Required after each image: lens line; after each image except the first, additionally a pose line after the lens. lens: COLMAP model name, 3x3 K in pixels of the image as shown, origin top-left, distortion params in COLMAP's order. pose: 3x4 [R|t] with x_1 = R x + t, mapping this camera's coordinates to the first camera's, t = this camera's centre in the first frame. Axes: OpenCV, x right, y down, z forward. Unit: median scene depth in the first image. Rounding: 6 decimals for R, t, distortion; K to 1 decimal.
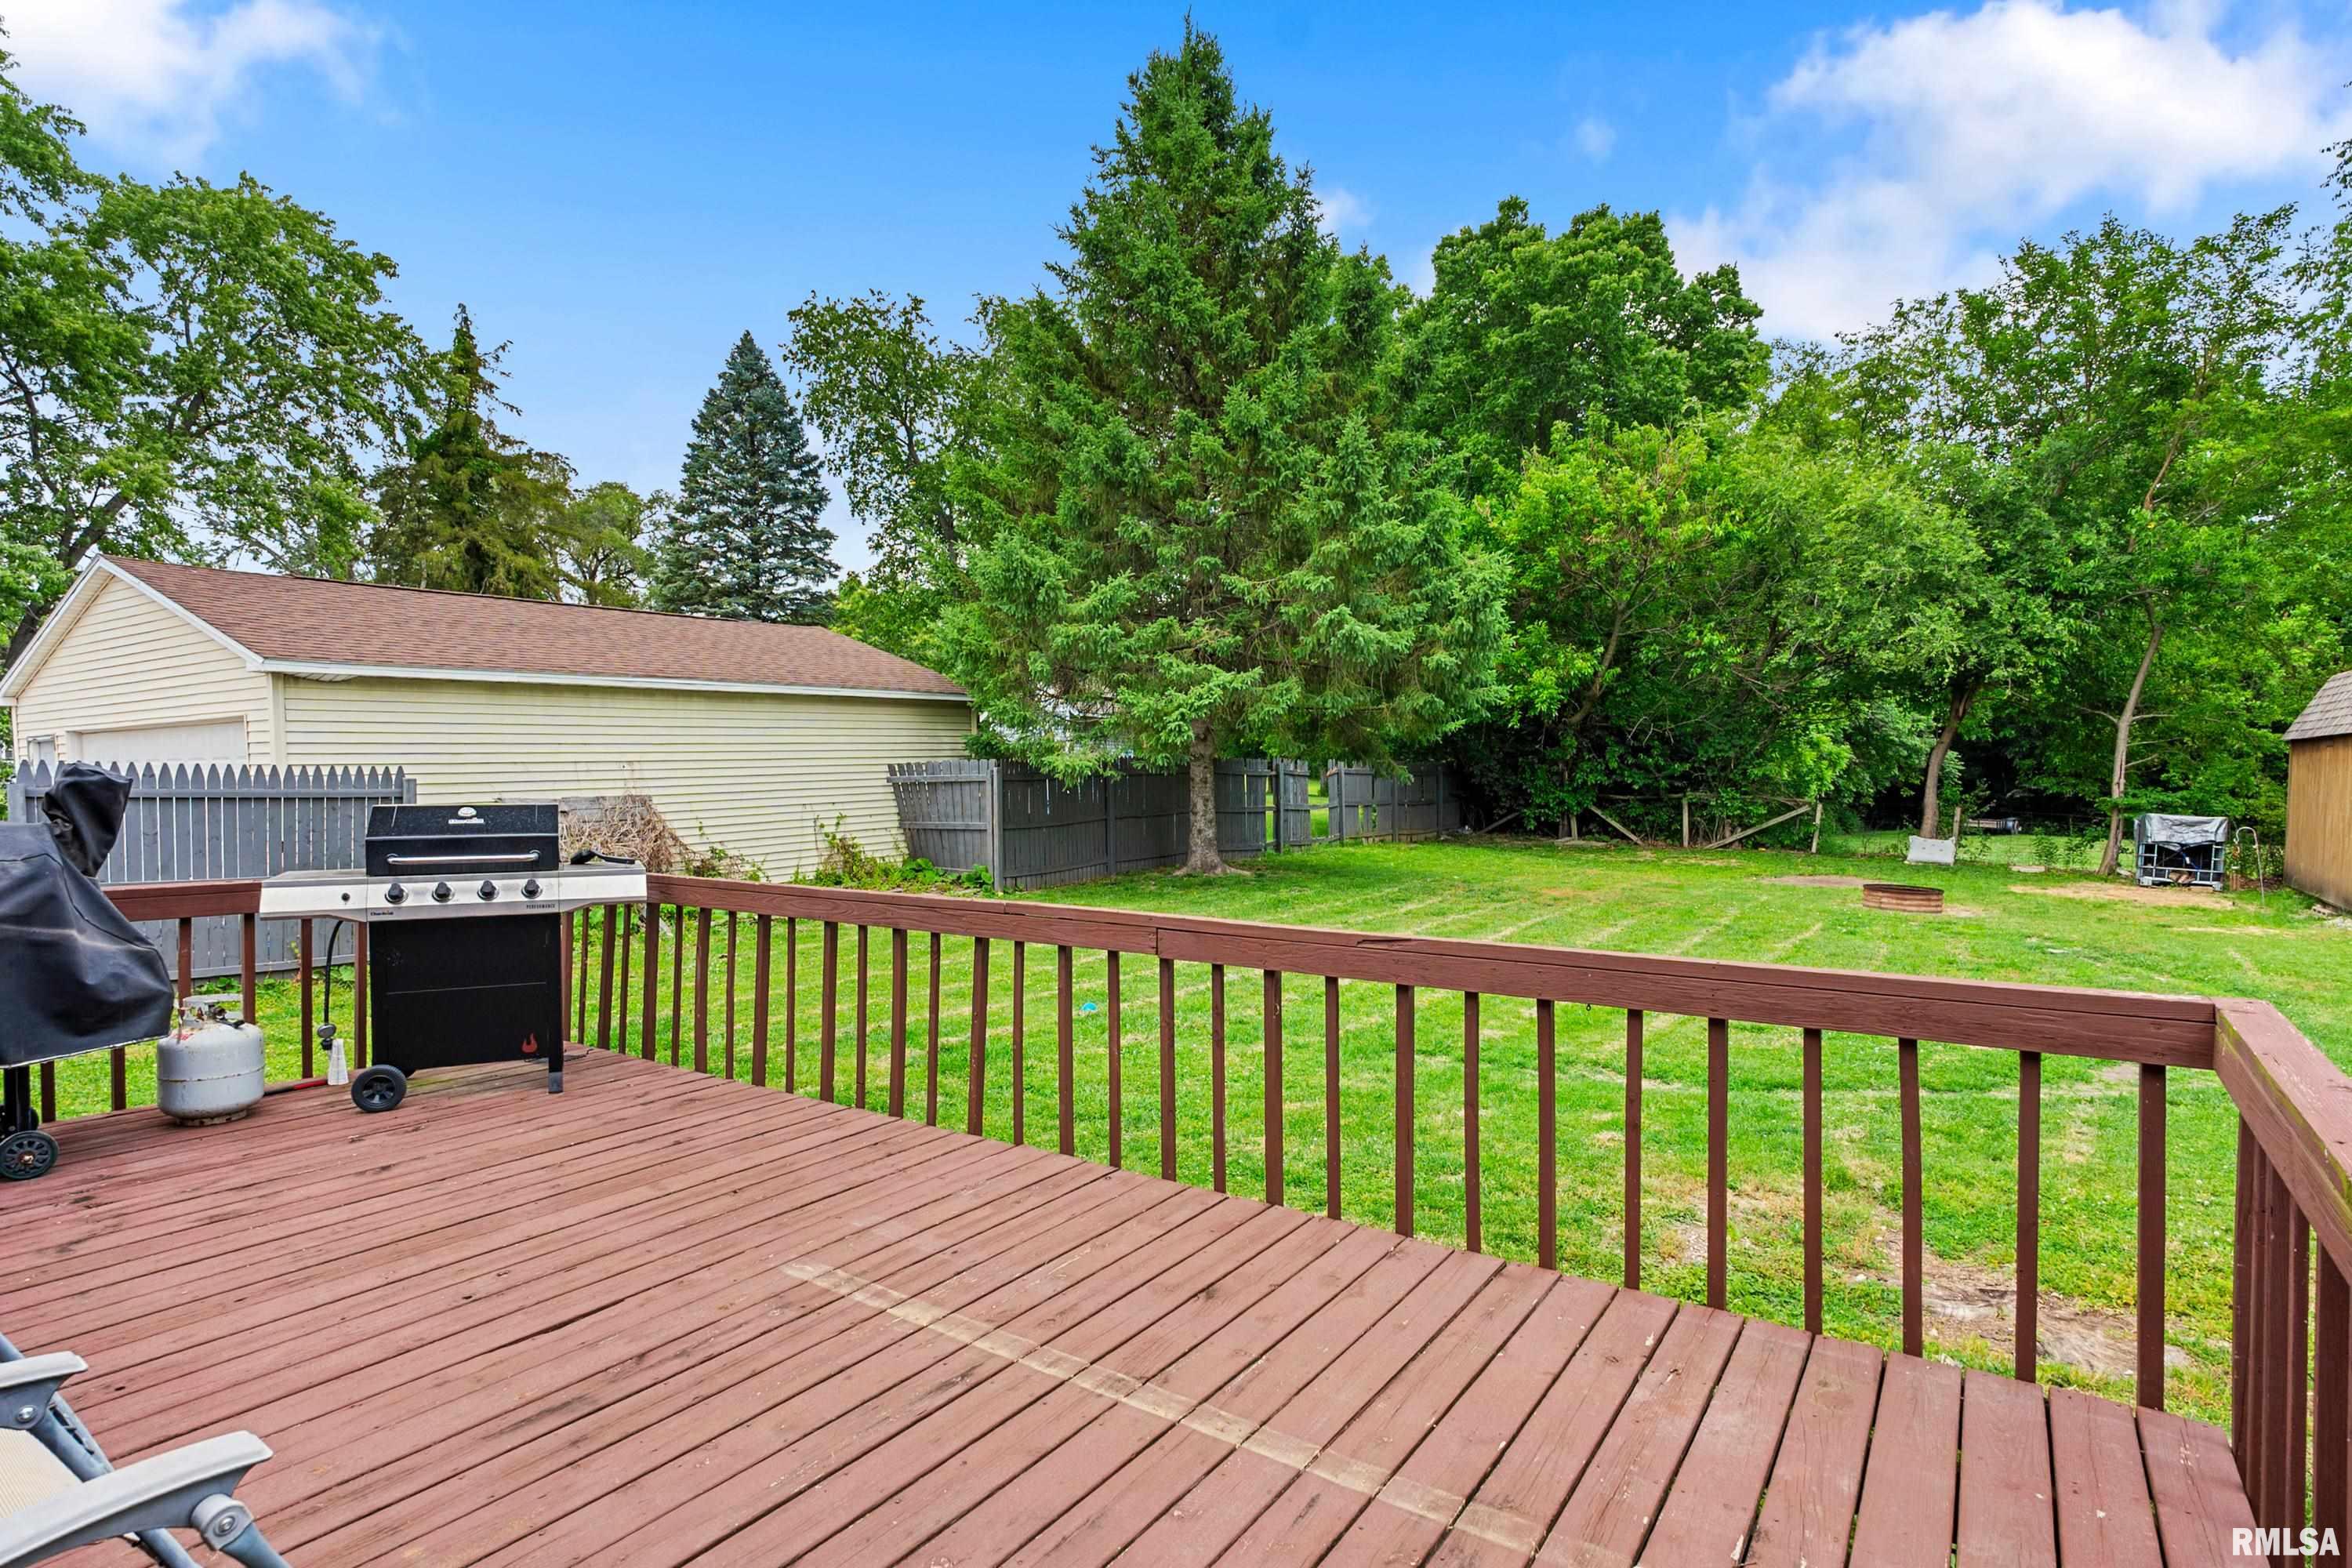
lens RADIAL K [[1190.6, 0, 1176.6], [0, 1190.6, 857.0], [0, 0, 1]] dist [-0.004112, 0.001812]
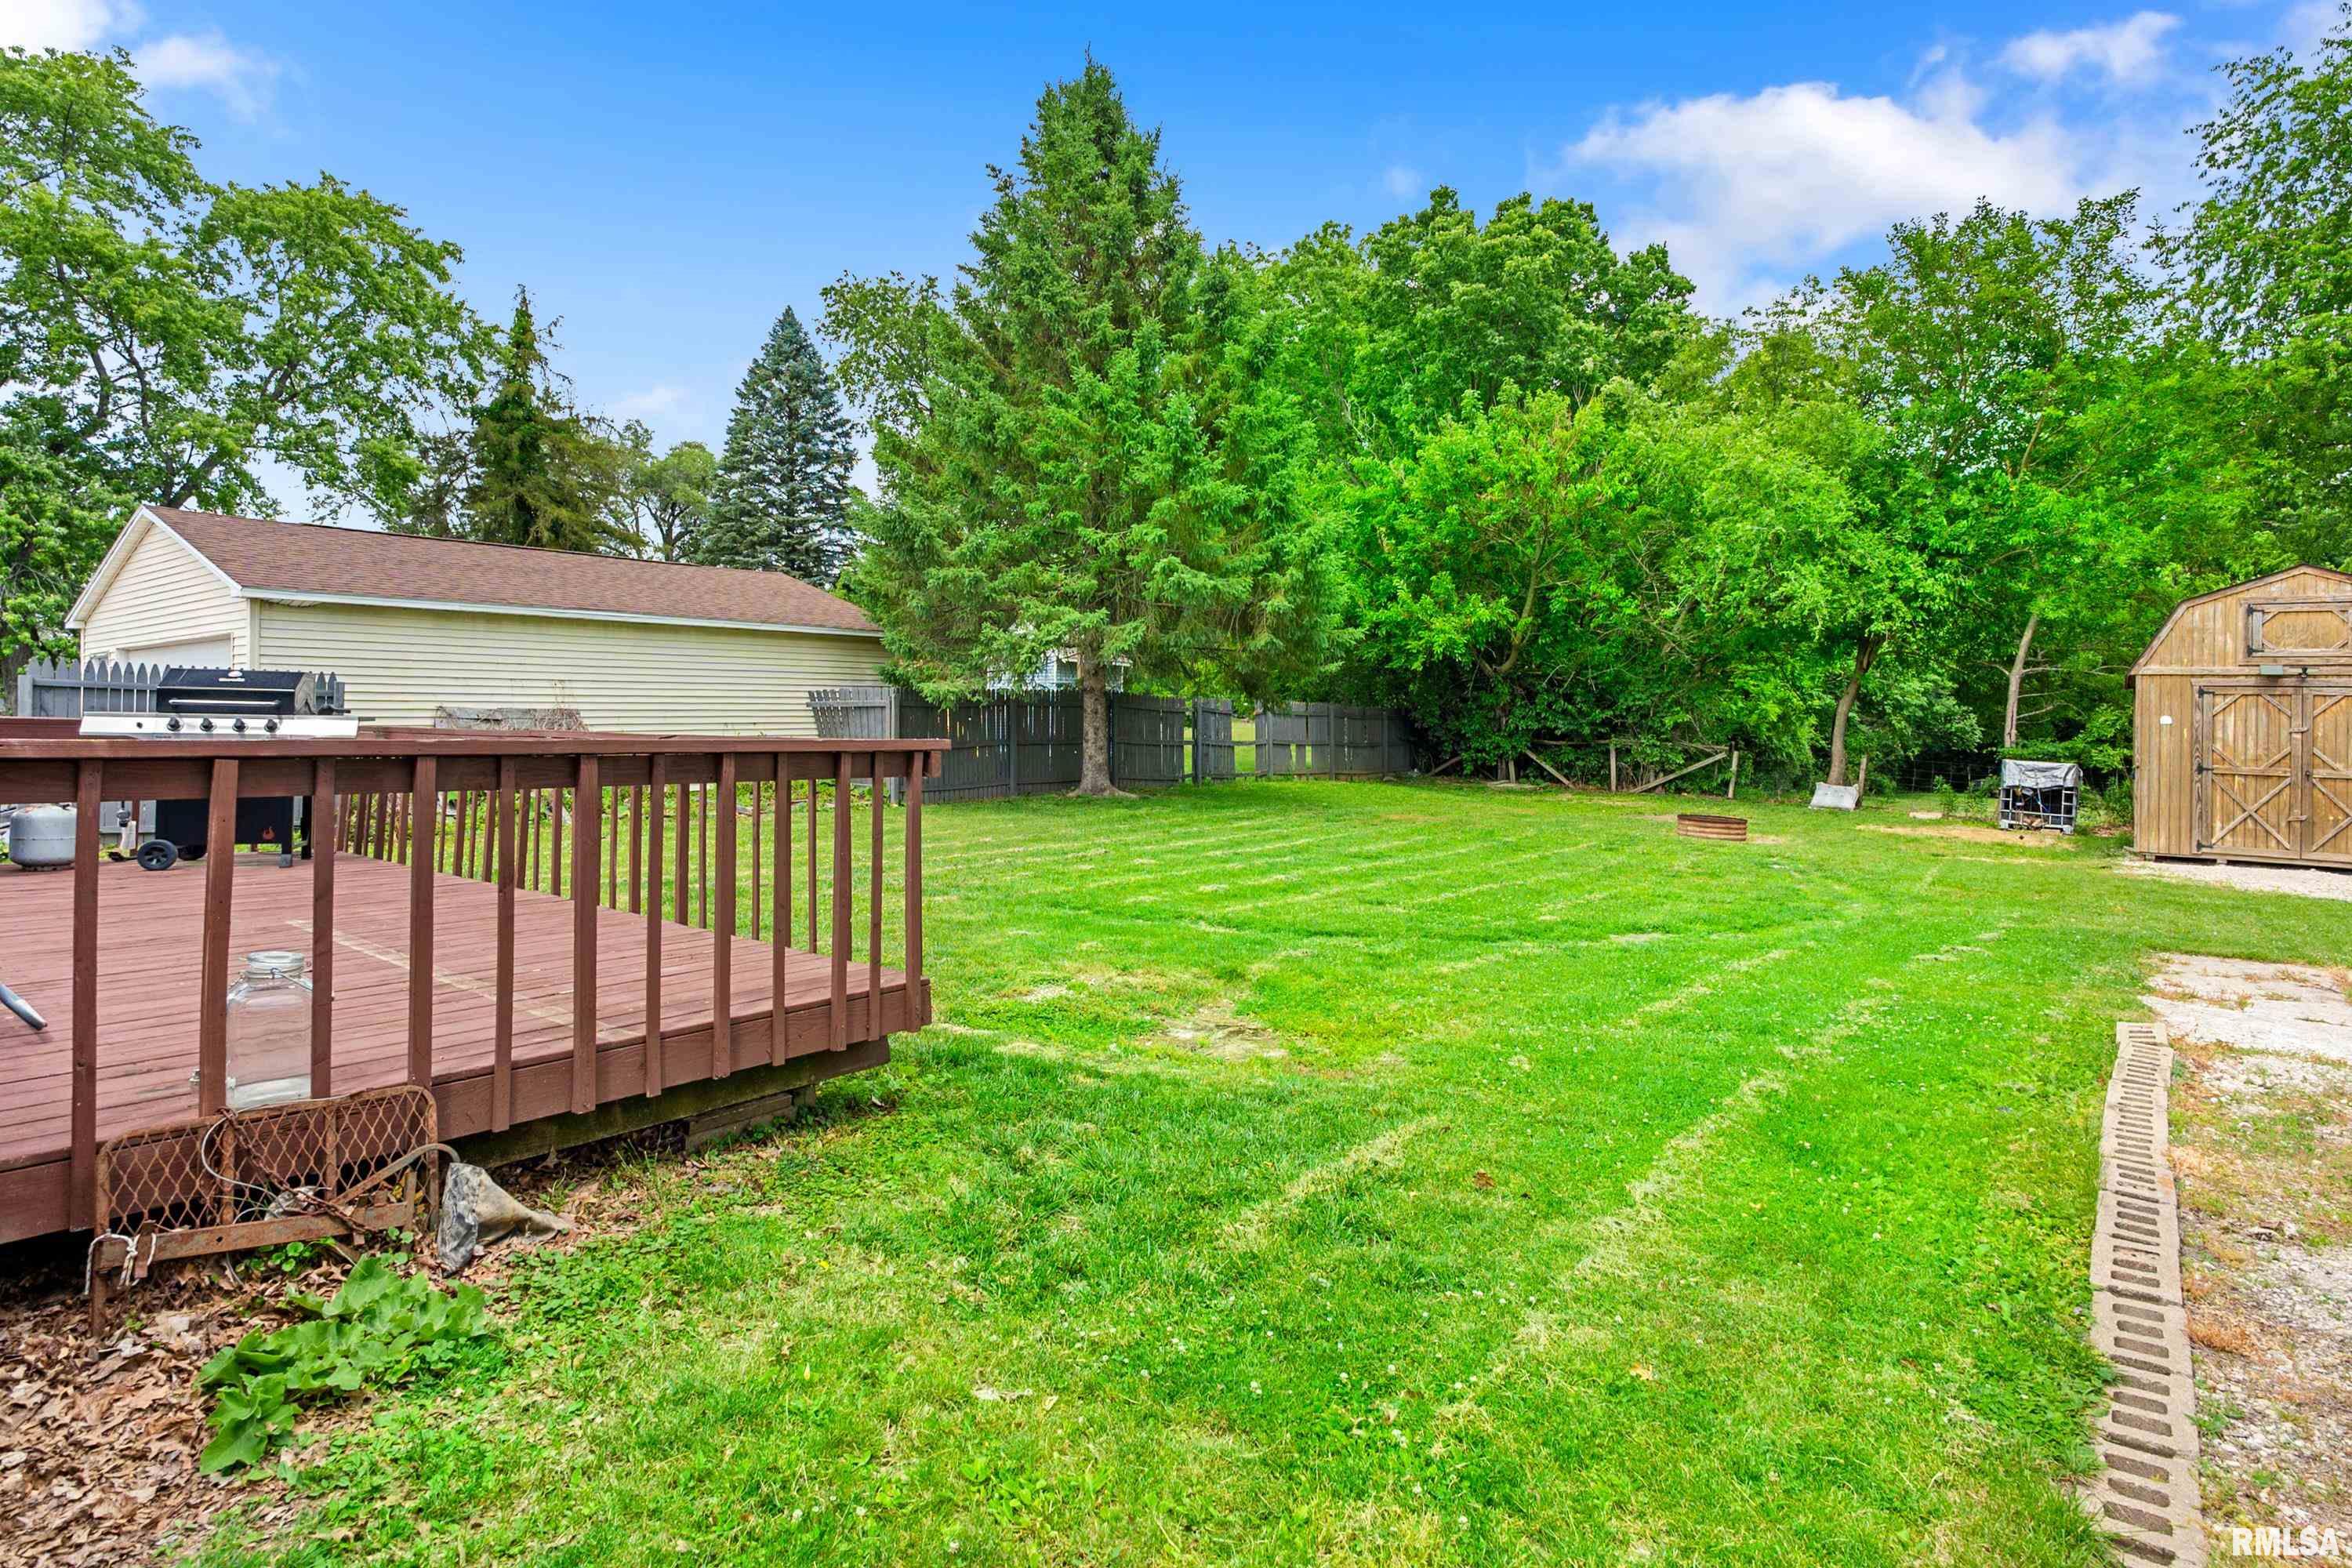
lens RADIAL K [[1198.0, 0, 1176.1], [0, 1198.0, 743.3], [0, 0, 1]] dist [0.001988, -0.001278]
pose [[0.997459, 0.018519, -0.068800, 0.124224], [-0.022500, 0.998089, -0.057552, 0.019712], [0.067602, 0.058953, 0.995969, -0.074351]]
